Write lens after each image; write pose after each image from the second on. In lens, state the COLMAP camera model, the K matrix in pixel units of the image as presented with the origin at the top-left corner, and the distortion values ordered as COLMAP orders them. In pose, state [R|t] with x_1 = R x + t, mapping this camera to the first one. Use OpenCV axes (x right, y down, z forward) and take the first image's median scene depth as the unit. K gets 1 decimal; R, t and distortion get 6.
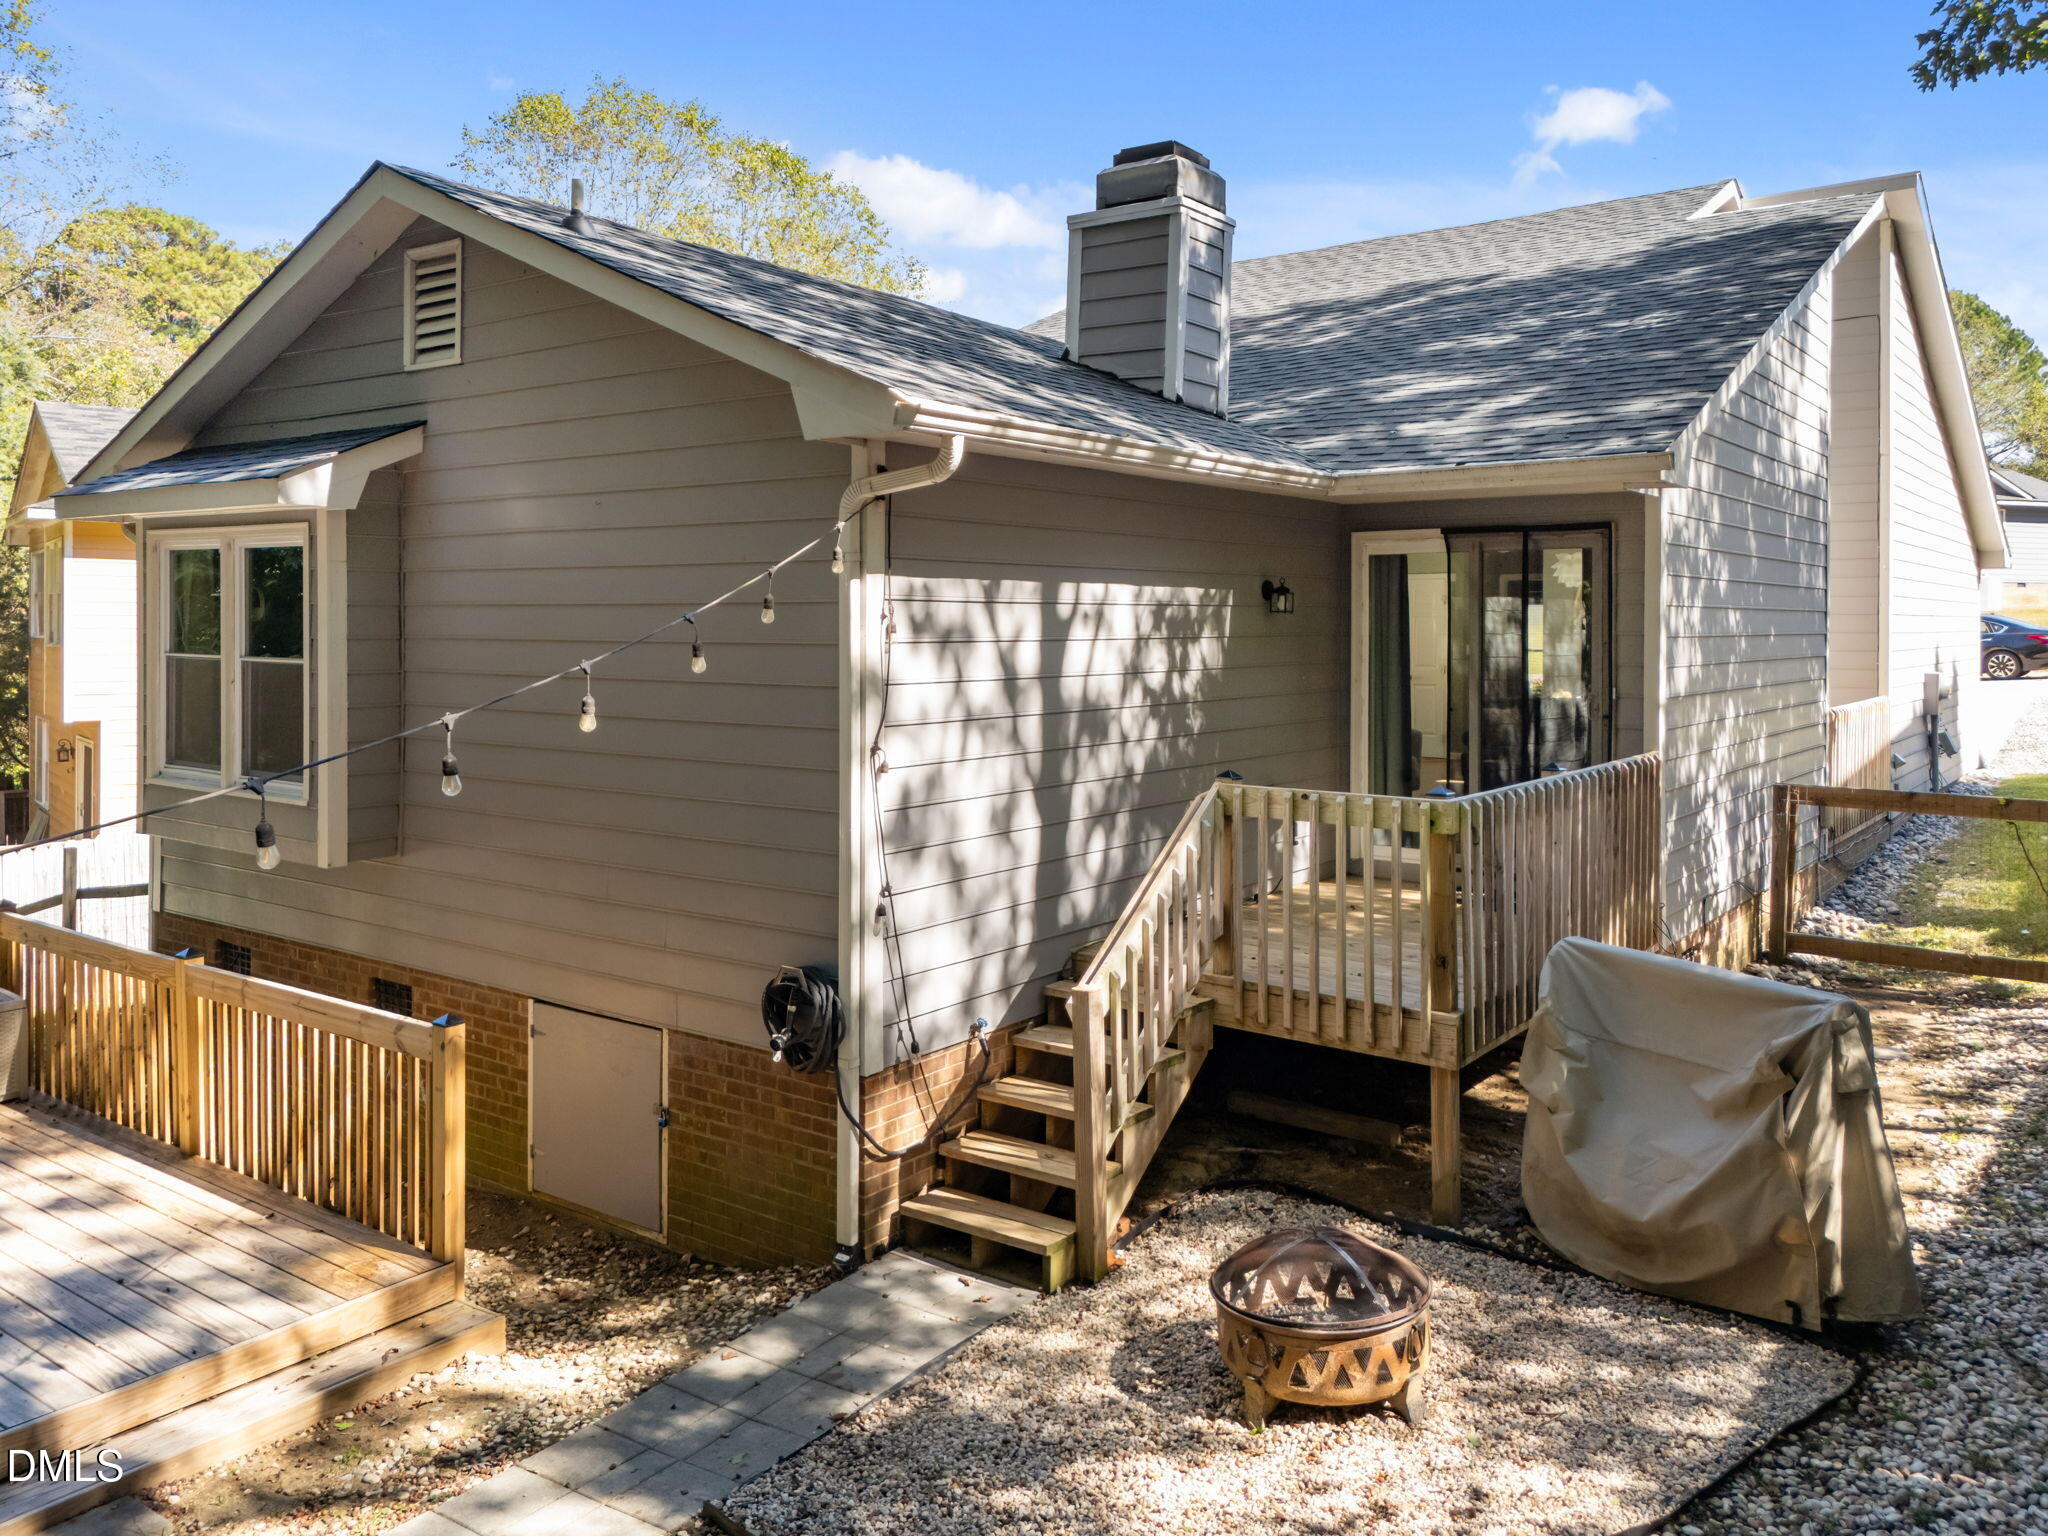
lens RADIAL K [[1492.4, 0, 1025.9], [0, 1492.4, 768.0], [0, 0, 1]] dist [0.090347, -0.074329]
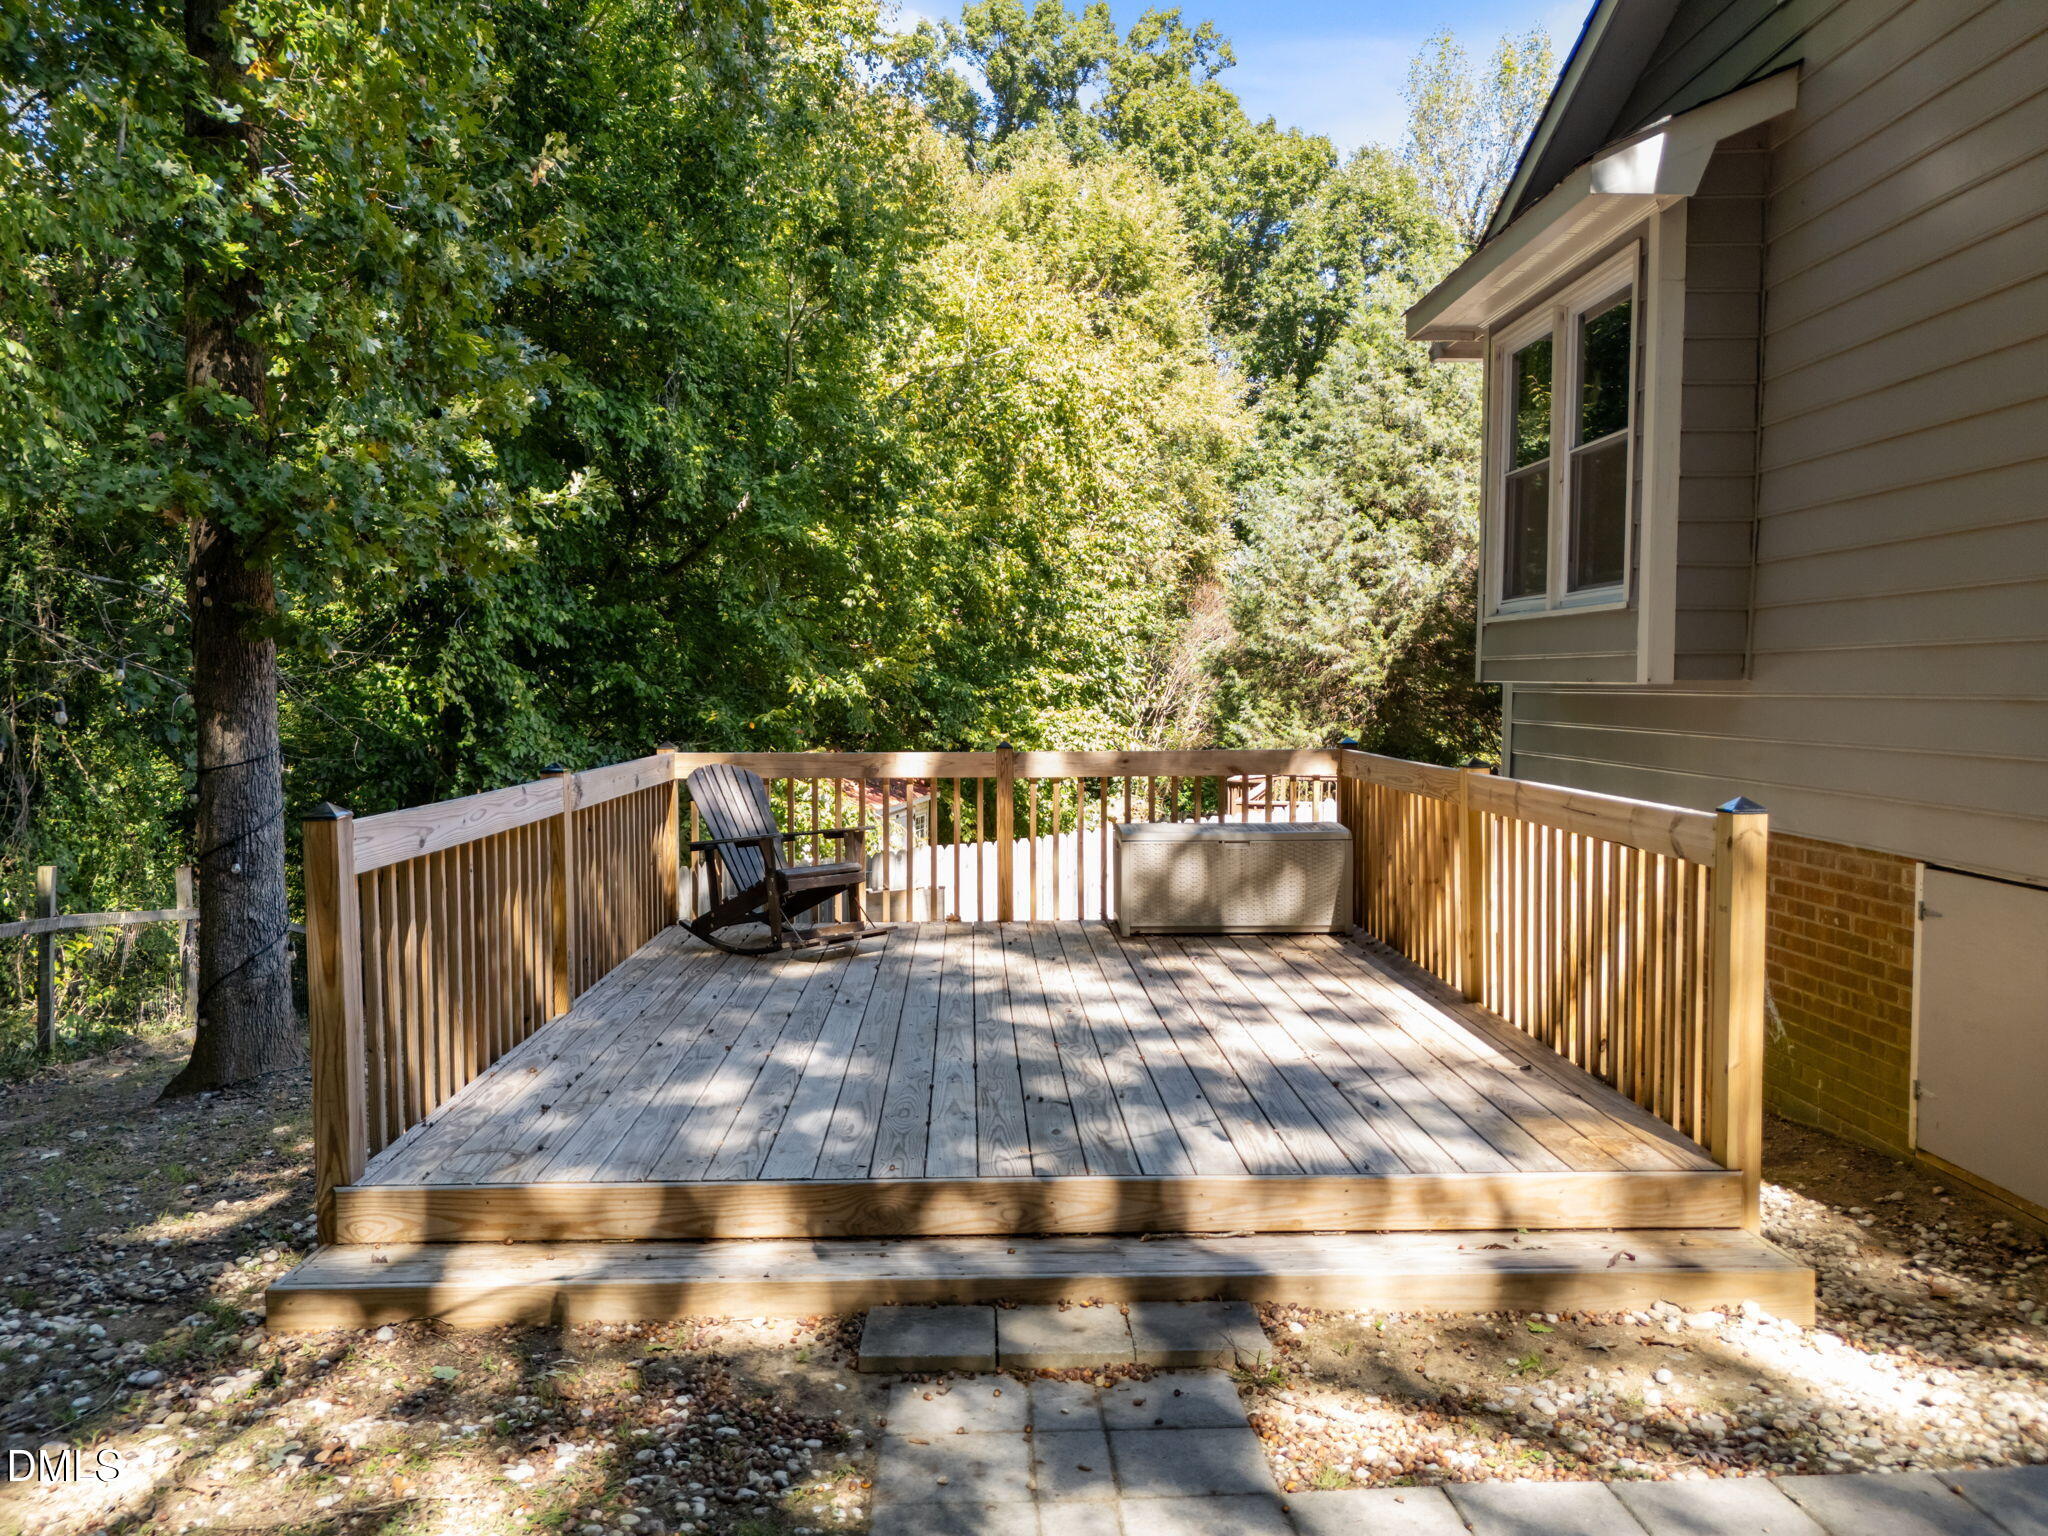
lens RADIAL K [[1443.4, 0, 885.3], [0, 1443.4, 772.8], [0, 0, 1]] dist [-0.033346, 0.004953]
pose [[0.541404, 0.026516, -0.840344, -0.054902], [-0.032468, 0.999416, 0.010617, 0.142976], [0.840135, 0.021537, 0.541949, 0.314776]]
